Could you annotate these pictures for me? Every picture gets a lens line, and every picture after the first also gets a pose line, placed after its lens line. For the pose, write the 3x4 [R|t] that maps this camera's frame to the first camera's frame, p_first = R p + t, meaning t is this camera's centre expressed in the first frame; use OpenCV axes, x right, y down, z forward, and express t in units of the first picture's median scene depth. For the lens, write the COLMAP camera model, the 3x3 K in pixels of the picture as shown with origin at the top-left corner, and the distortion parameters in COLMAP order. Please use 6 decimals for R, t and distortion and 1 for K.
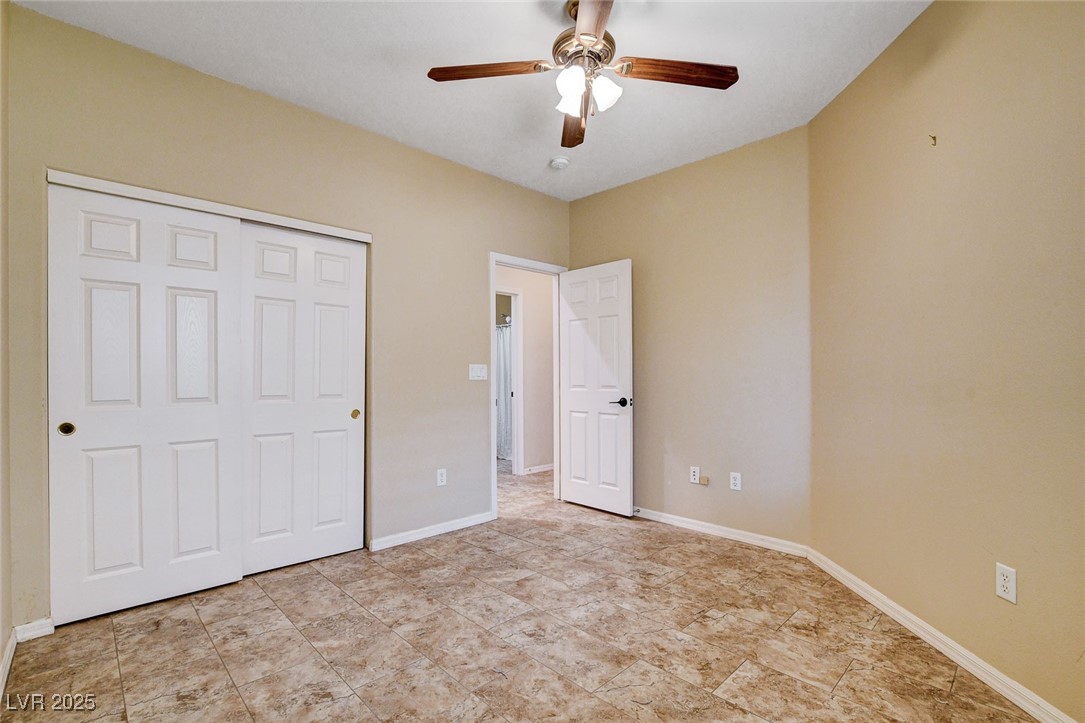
lens RADIAL K [[489.1, 0, 542.3], [0, 489.1, 373.2], [0, 0, 1]] dist [-0.026332, 0.000569]
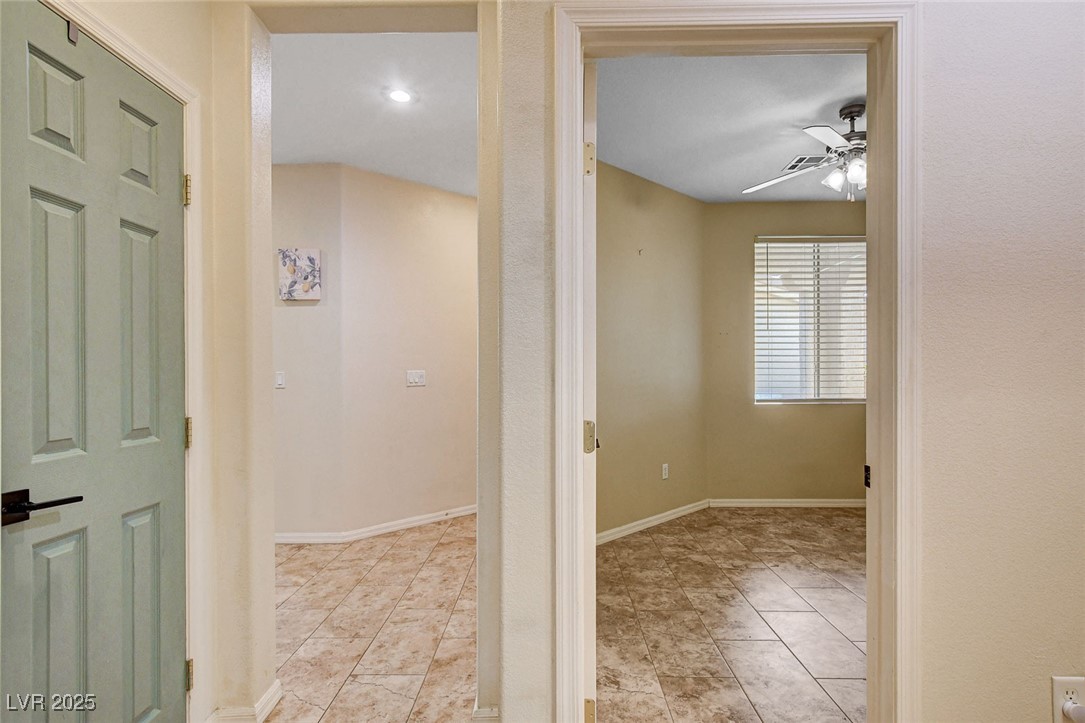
lens RADIAL K [[545.7, 0, 544.5], [0, 545.7, 375.8], [0, 0, 1]] dist [0.014537, 0.000251]
pose [[-0.706914, 0.000337, 0.707299, -0.379665], [0.002966, 0.999993, 0.002488, -0.021216], [-0.707293, 0.003857, -0.706910, 2.640282]]
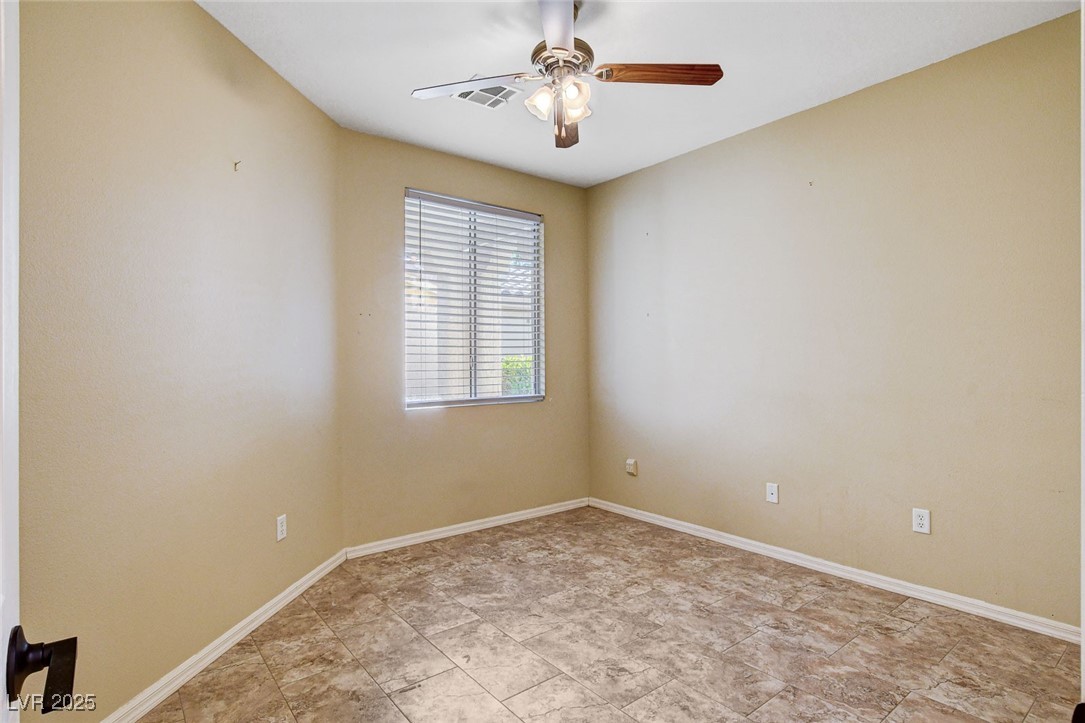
lens RADIAL K [[554.3, 0, 541.3], [0, 554.3, 362.1], [0, 0, 1]] dist [-0.010095, 0.000196]
pose [[-0.994620, 0.009785, 0.103129, 0.015840], [0.009523, 0.999950, -0.003036, -0.037626], [-0.103153, -0.002037, -0.994663, 2.089901]]
